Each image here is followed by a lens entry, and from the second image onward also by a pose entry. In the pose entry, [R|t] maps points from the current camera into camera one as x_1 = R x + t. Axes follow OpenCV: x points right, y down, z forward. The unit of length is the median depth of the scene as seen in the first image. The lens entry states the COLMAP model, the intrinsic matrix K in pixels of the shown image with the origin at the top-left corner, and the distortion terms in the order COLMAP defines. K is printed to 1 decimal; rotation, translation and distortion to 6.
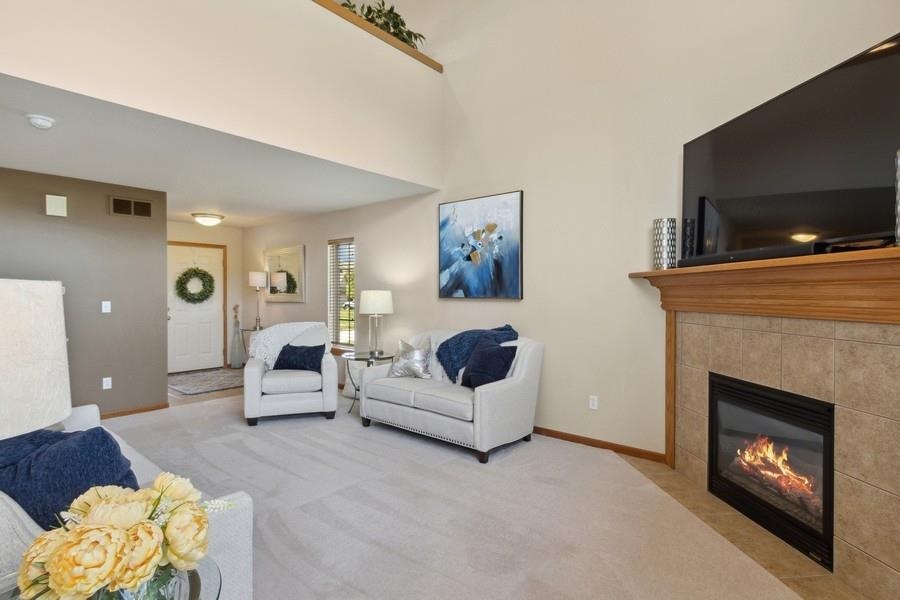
lens RADIAL K [[445.8, 0, 453.4], [0, 445.8, 300.0], [0, 0, 1]] dist [0.000754, 0.000521]
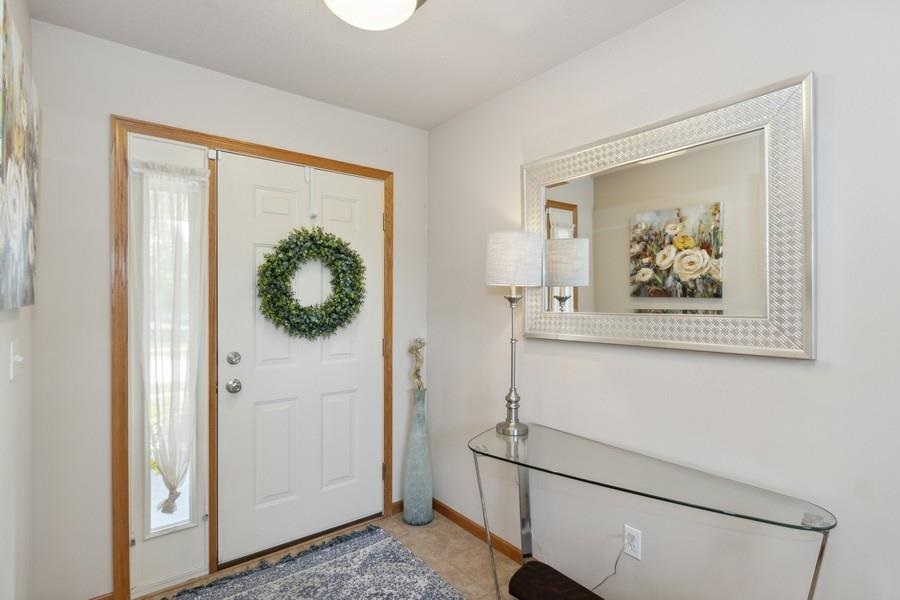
lens RADIAL K [[445.1, 0, 449.8], [0, 445.1, 308.6], [0, 0, 1]] dist [-0.005088, -0.000222]
pose [[0.977121, 0.005399, -0.212617, -0.413584], [-0.004820, 0.999983, 0.003242, -0.015569], [0.212631, -0.002144, 0.977130, 0.705432]]
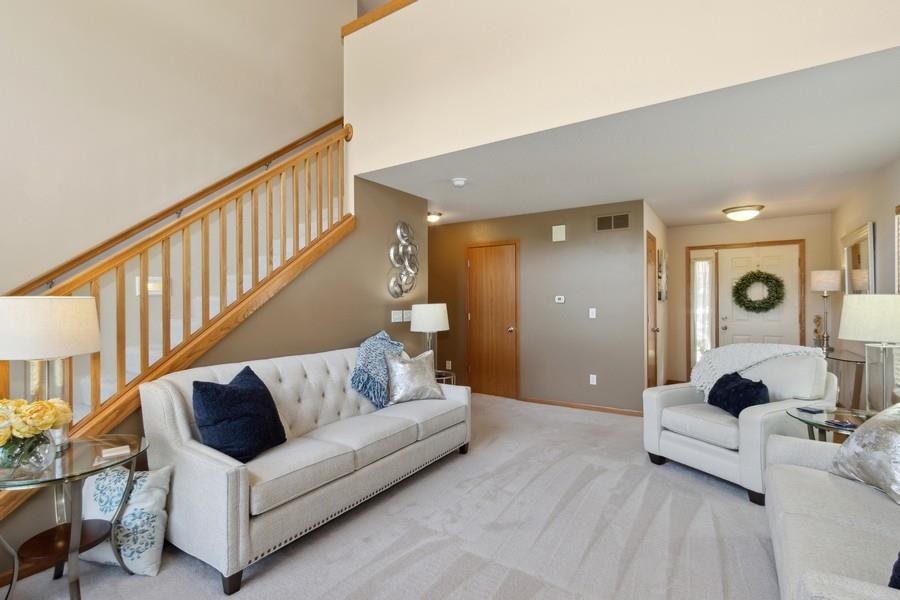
lens RADIAL K [[424.3, 0, 449.7], [0, 424.3, 300.0], [0, 0, 1]] dist [0.018705, 0.000529]
pose [[0.126959, -0.003944, -0.991900, 0.164775], [-0.010496, 0.999931, -0.005319, -0.005618], [0.991852, 0.011087, 0.126908, 0.311219]]
